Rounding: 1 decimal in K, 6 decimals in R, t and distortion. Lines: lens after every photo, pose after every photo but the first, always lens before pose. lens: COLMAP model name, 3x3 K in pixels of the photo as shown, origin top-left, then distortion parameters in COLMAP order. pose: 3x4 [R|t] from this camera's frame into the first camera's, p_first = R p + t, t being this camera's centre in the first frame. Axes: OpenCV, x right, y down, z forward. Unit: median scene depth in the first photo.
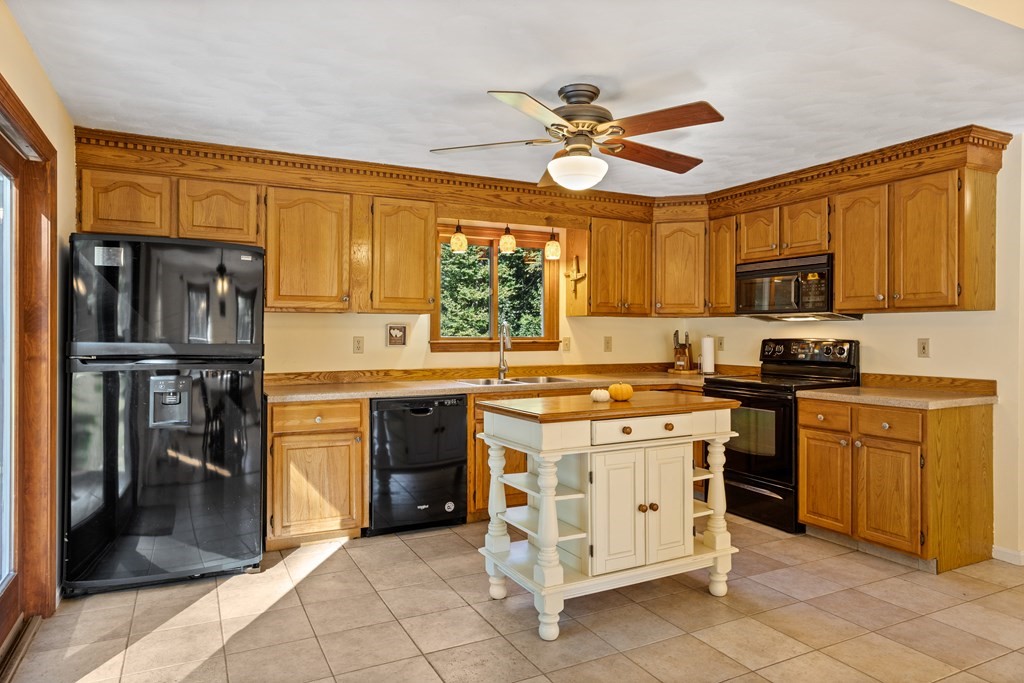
lens RADIAL K [[631.7, 0, 491.5], [0, 631.7, 332.9], [0, 0, 1]] dist [-0.009853, 0.000885]
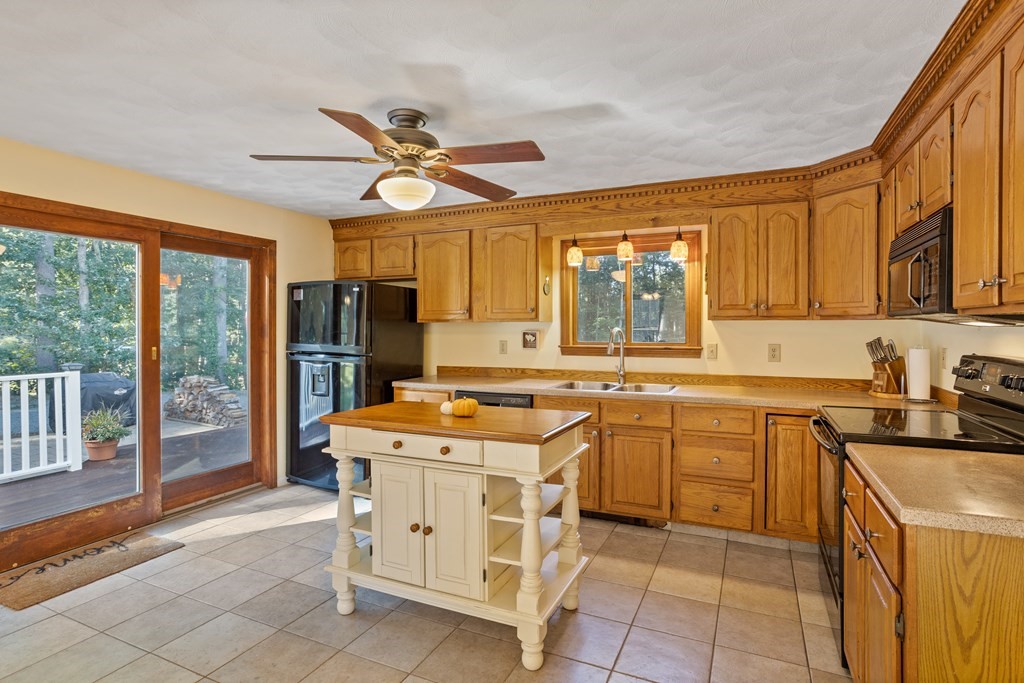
lens RADIAL K [[501.3, 0, 526.3], [0, 501.3, 332.8], [0, 0, 1]] dist [-0.046801, 0.027713]
pose [[0.649781, 0.006308, -0.760095, 0.617456], [0.001226, 0.999956, 0.009347, -0.019748], [0.760120, -0.007005, 0.649745, 0.420880]]
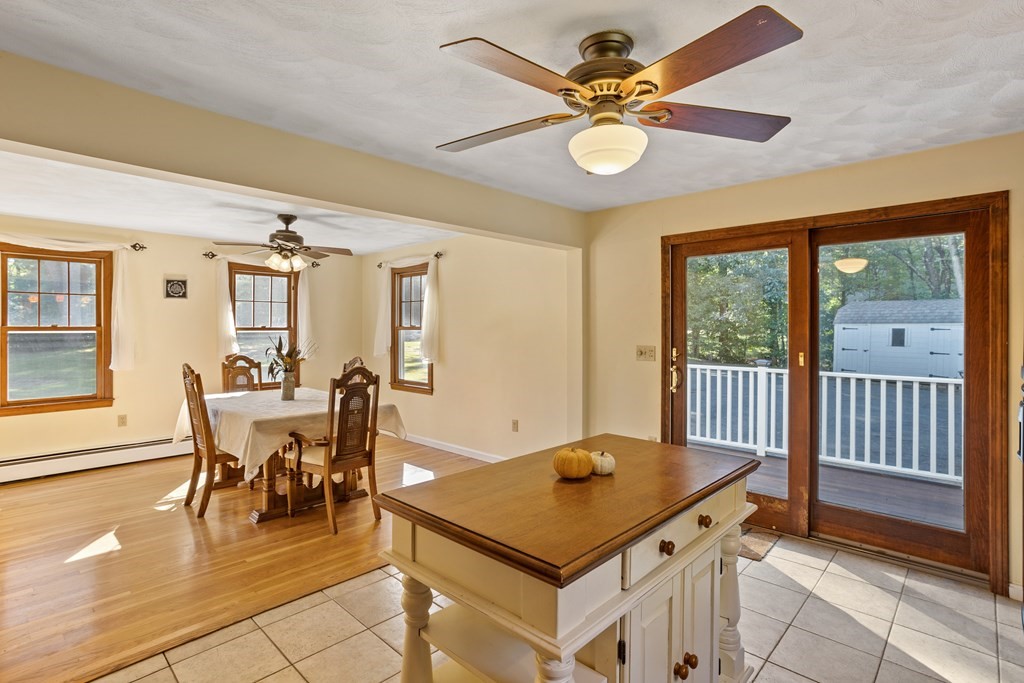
lens RADIAL K [[536.1, 0, 523.0], [0, 536.1, 329.9], [0, 0, 1]] dist [-0.052351, 0.036733]
pose [[-0.935952, 0.000877, -0.352127, 0.312114], [-0.000923, 0.999987, 0.004945, -0.028739], [0.352127, 0.004953, -0.935939, 1.084292]]
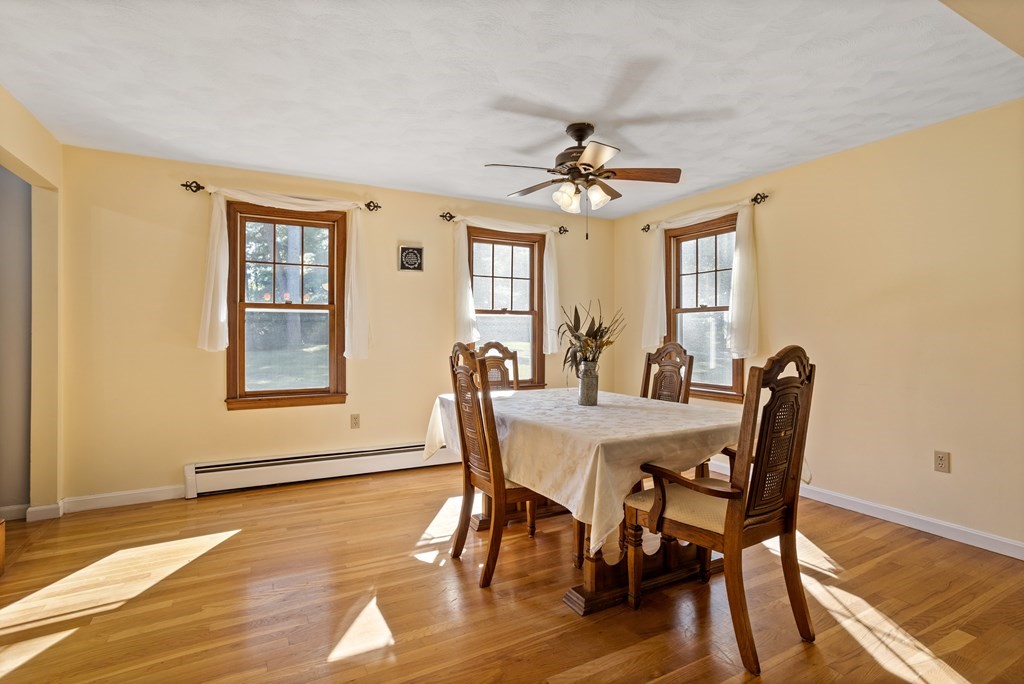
lens RADIAL K [[520.3, 0, 493.1], [0, 520.3, 338.2], [0, 0, 1]] dist [-0.063371, 0.037872]
pose [[-0.999428, -0.002520, -0.033711, 0.520911], [-0.002672, 0.999986, 0.004472, 0.026320], [0.033699, 0.004559, -0.999422, 0.605341]]
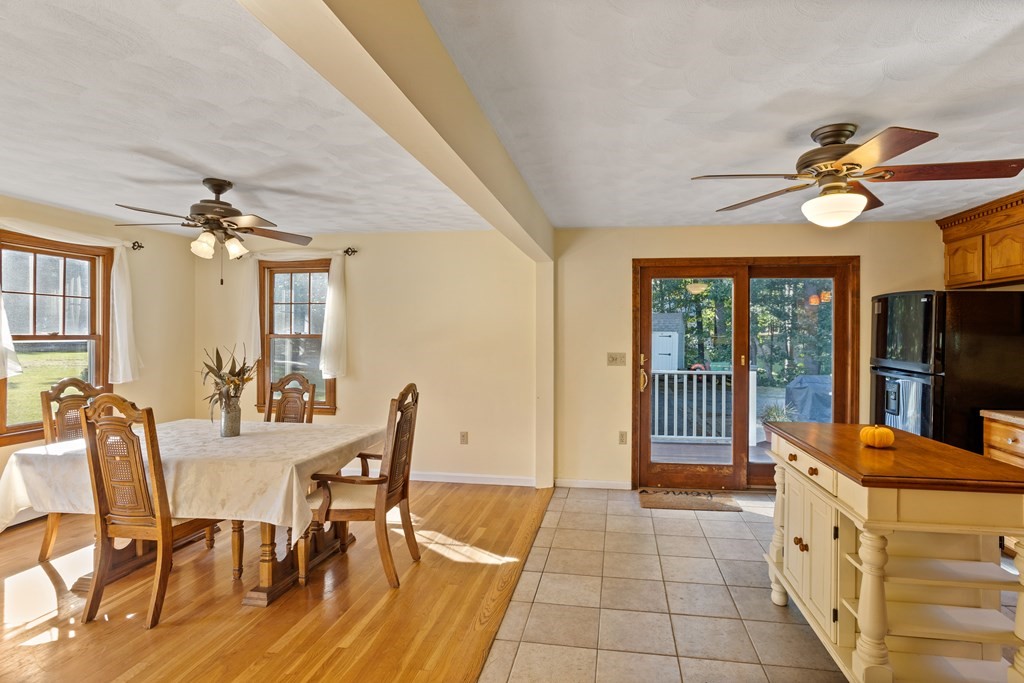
lens RADIAL K [[528.2, 0, 572.1], [0, 528.2, 339.3], [0, 0, 1]] dist [-0.050713, 0.027642]
pose [[-0.527565, 0.004462, -0.849503, 0.746375], [-0.004711, 0.999955, 0.008178, -0.031670], [0.849502, 0.008317, -0.527520, 0.752486]]
